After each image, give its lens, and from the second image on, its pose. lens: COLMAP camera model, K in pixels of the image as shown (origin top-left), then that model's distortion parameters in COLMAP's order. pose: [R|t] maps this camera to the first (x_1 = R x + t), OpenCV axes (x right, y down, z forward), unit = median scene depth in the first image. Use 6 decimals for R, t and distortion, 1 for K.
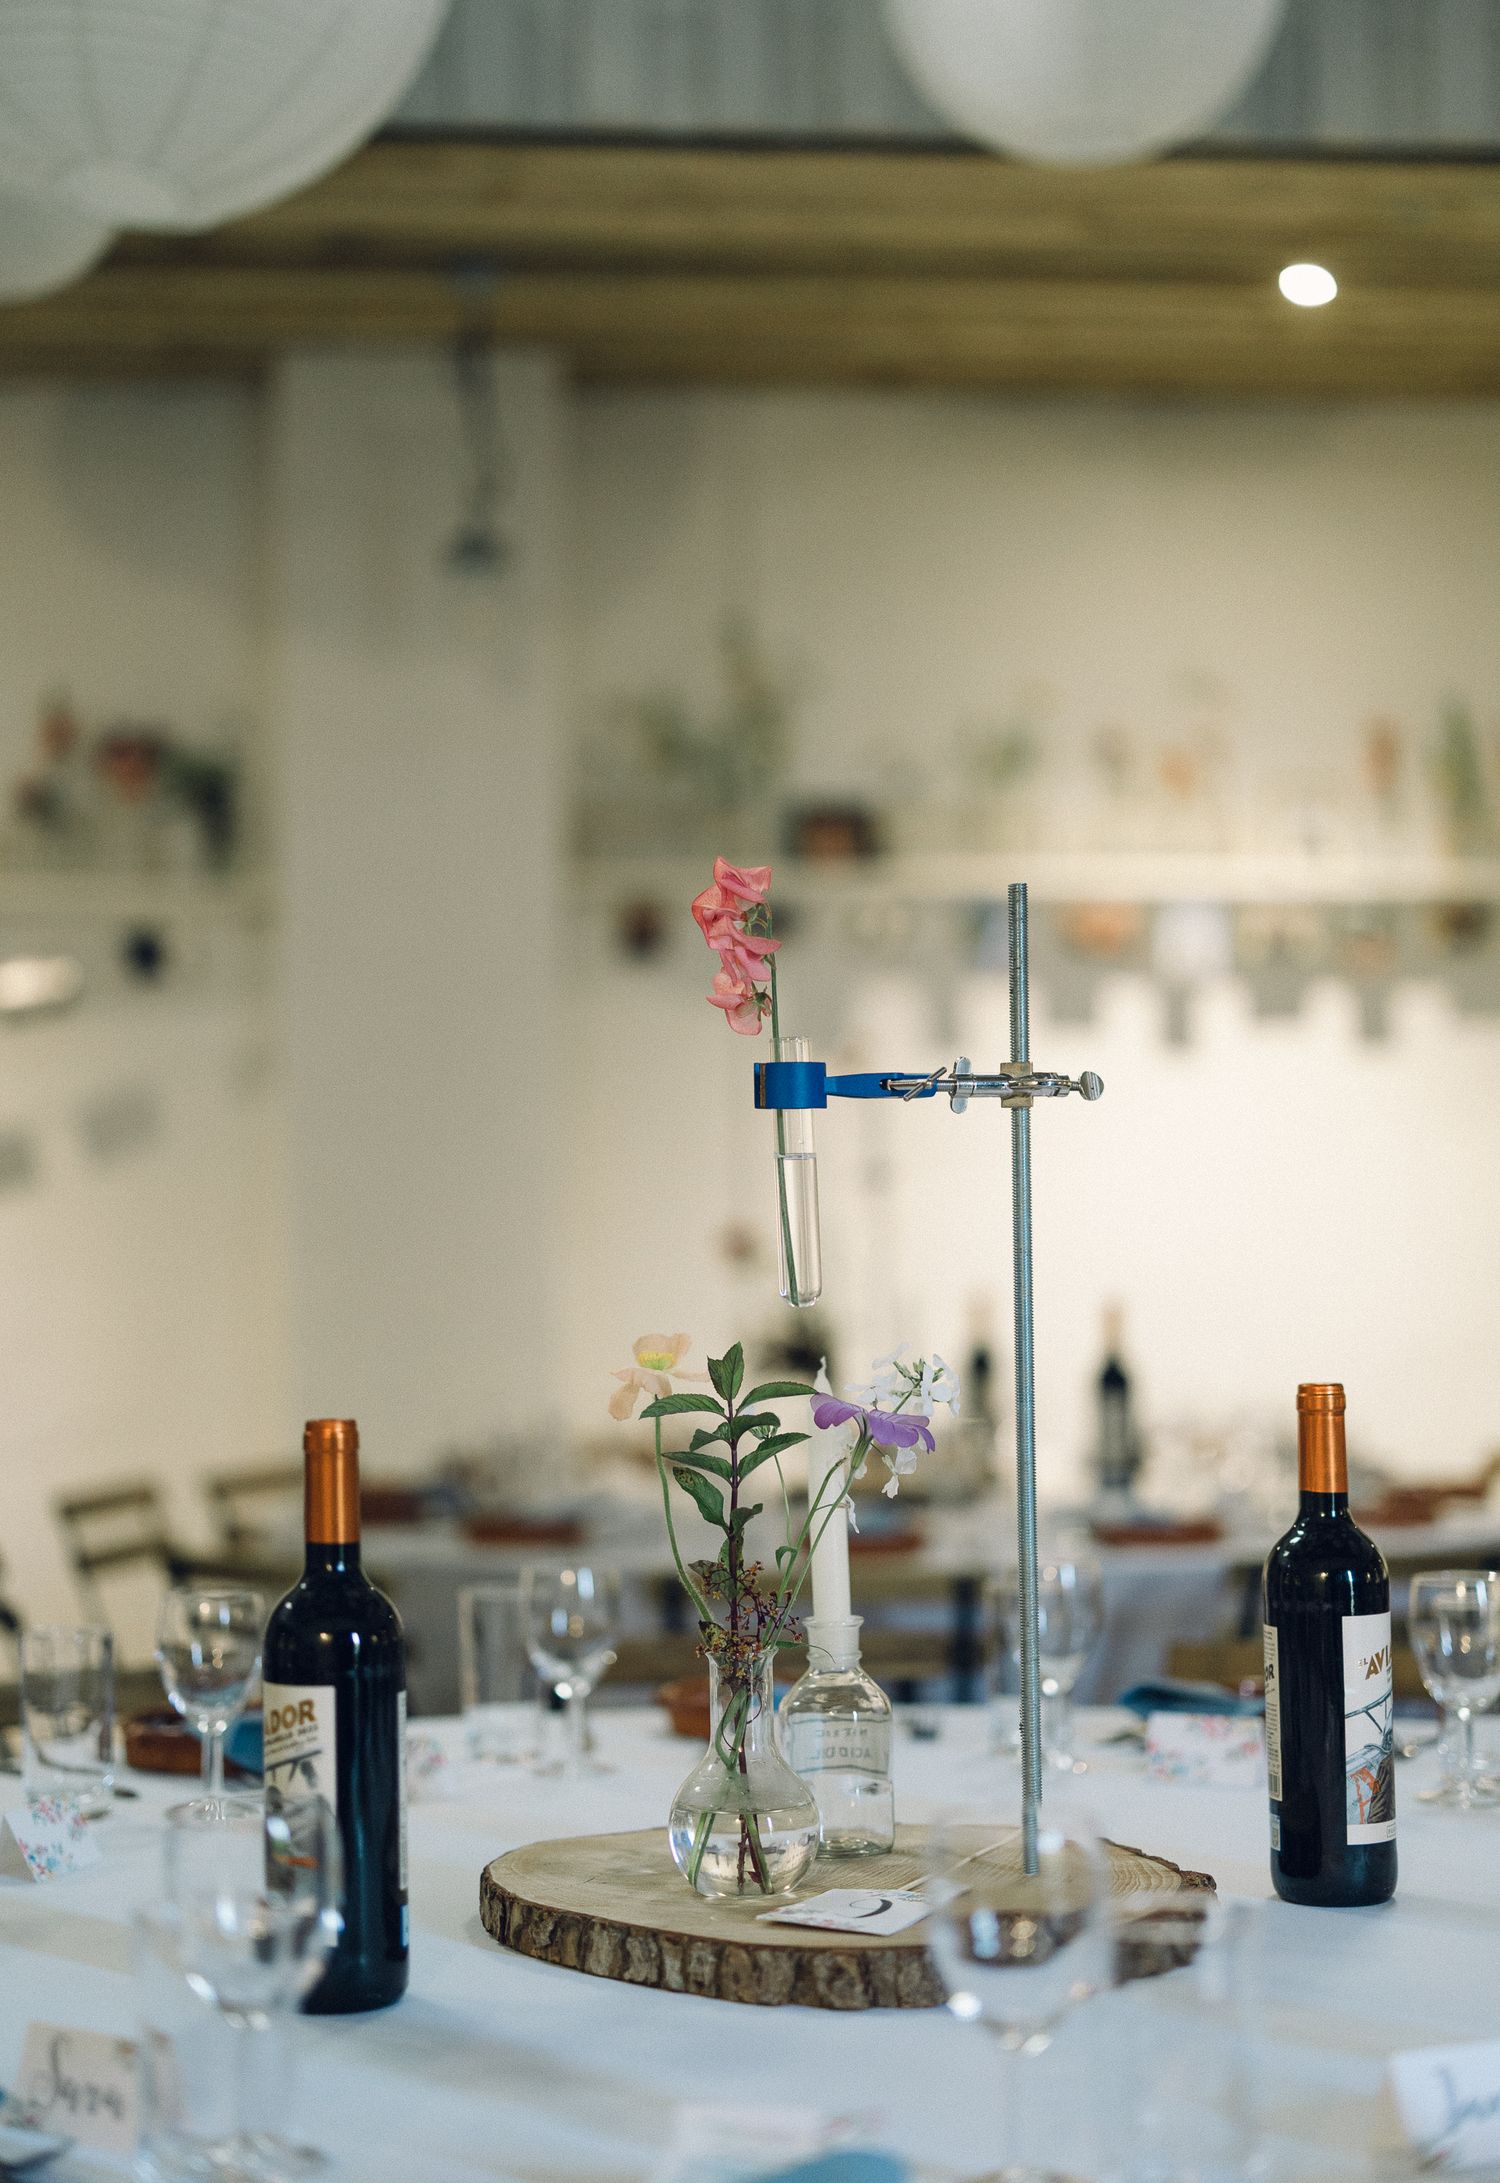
lens RADIAL K [[3309.2, 0, 758.4], [0, 3309.2, 1093.1], [0, 0, 1]] dist [0.015295, 0.000000]
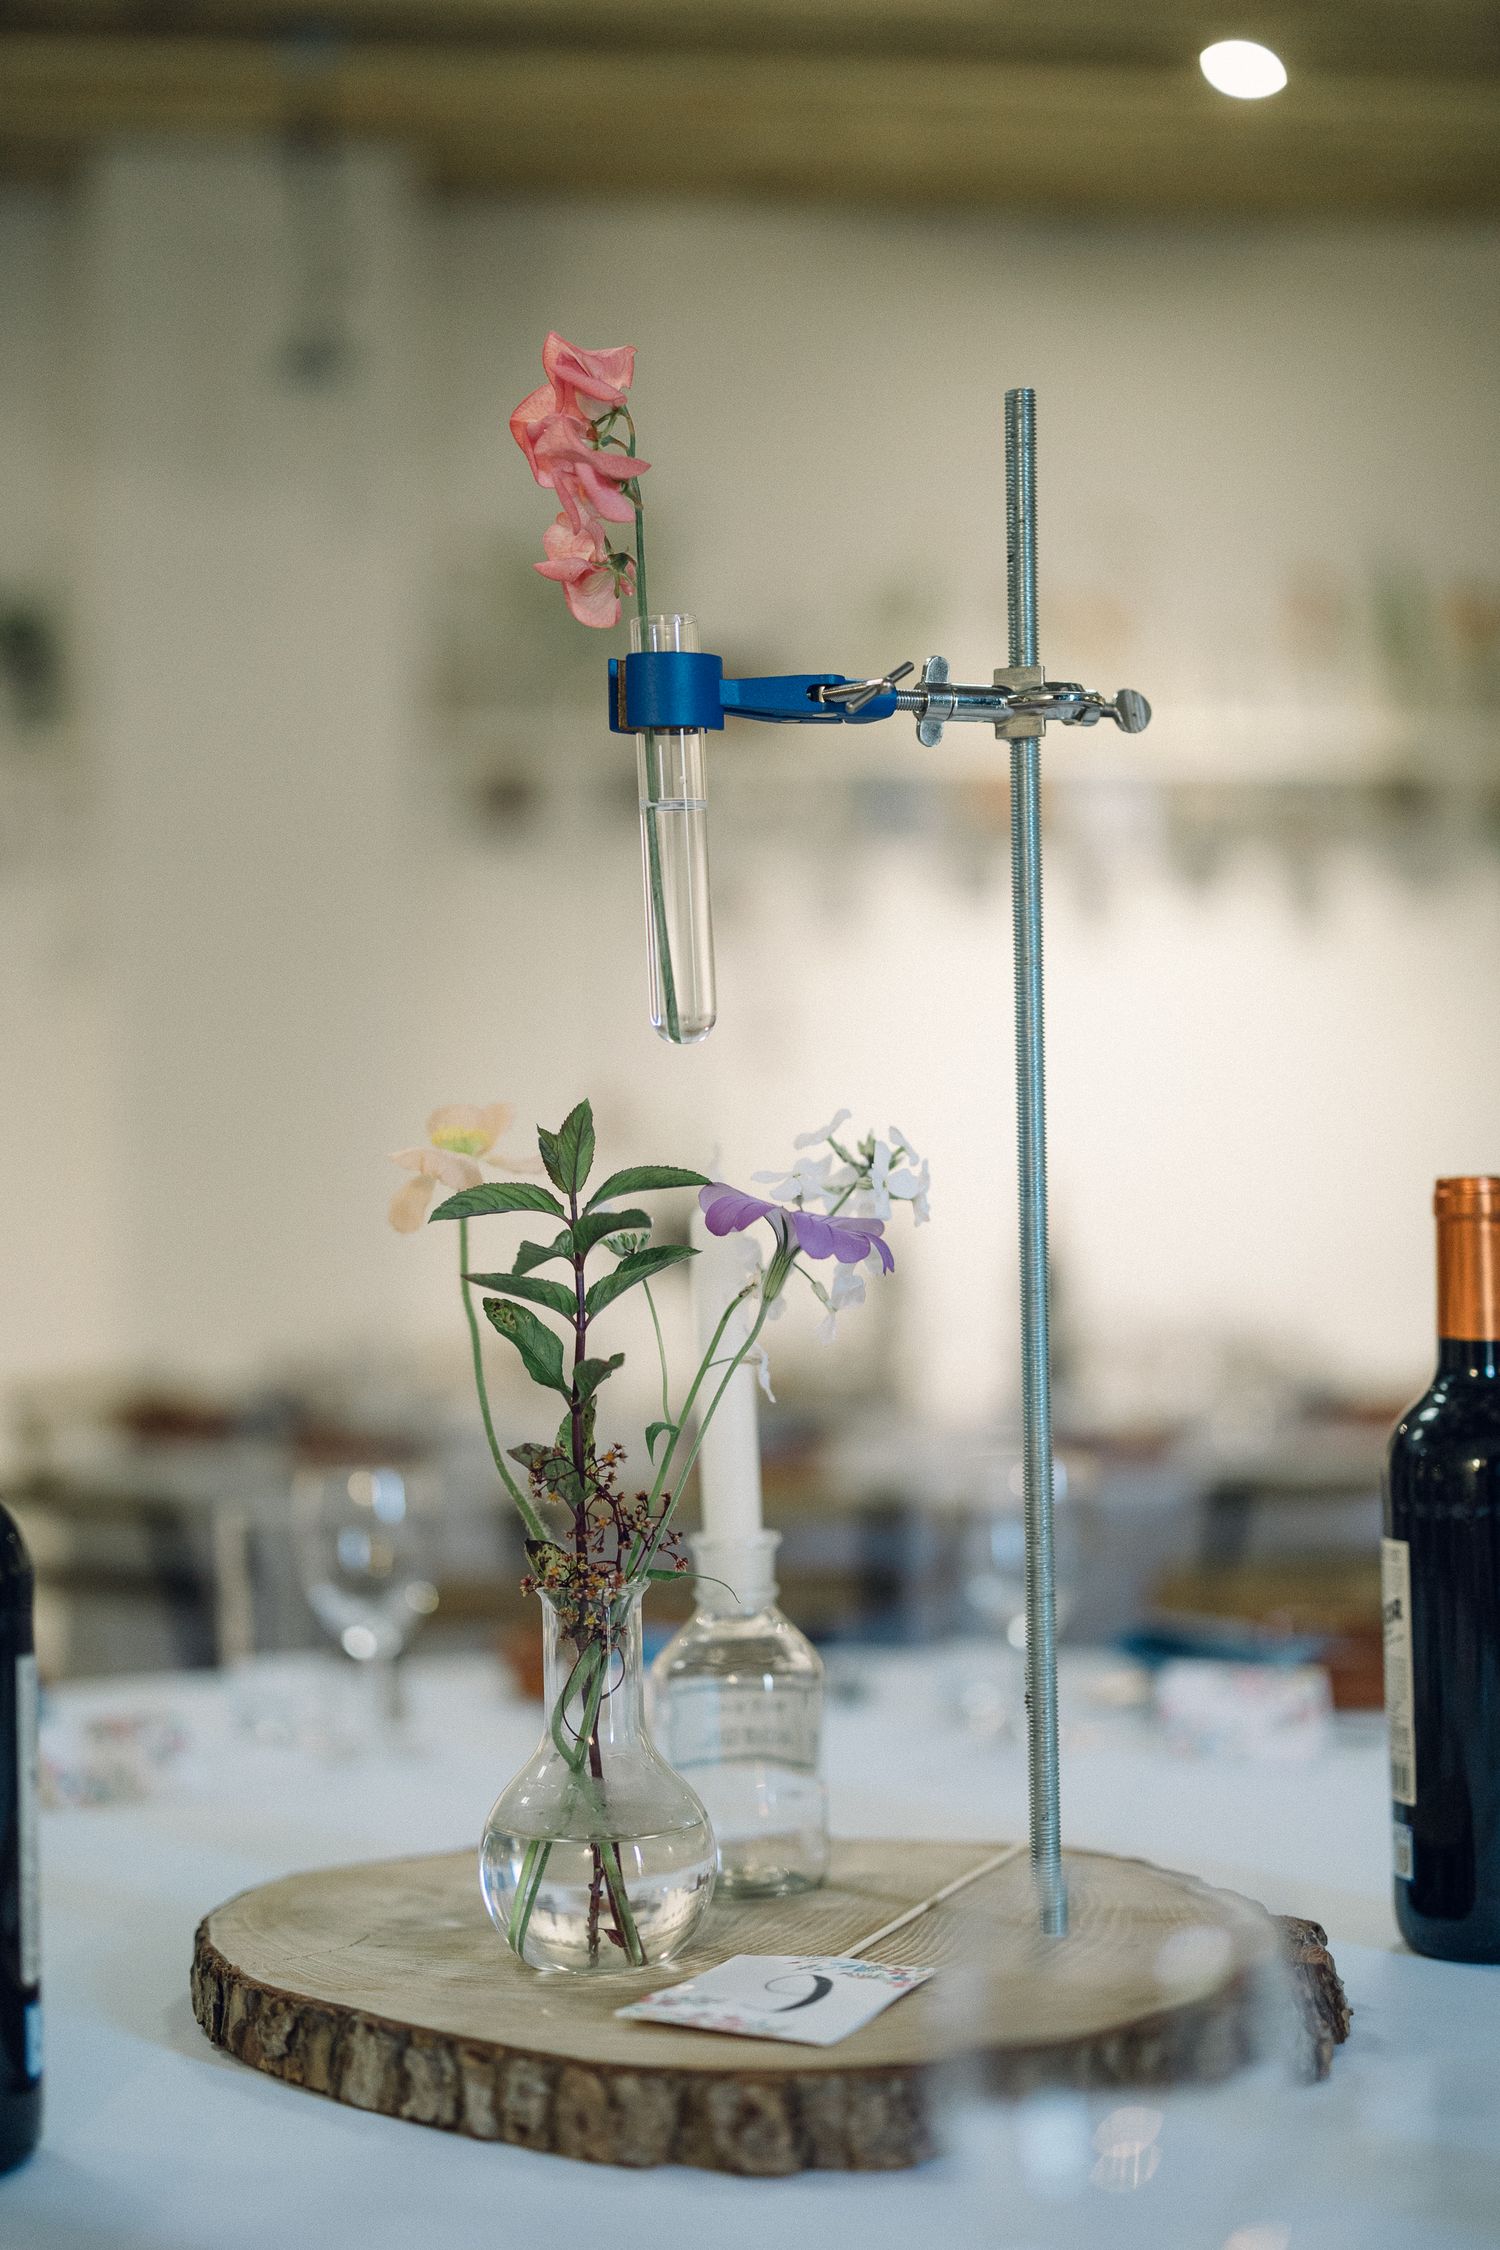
lens RADIAL K [[3237.2, 0, 742.5], [0, 3237.2, 1125.3], [0, 0, 1]] dist [-0.005446, 0.000000]
pose [[0.999492, -0.003764, 0.031646, 0.004292], [0.002986, 0.999693, 0.024607, 0.063826], [-0.031729, -0.024500, 0.999196, 0.373743]]
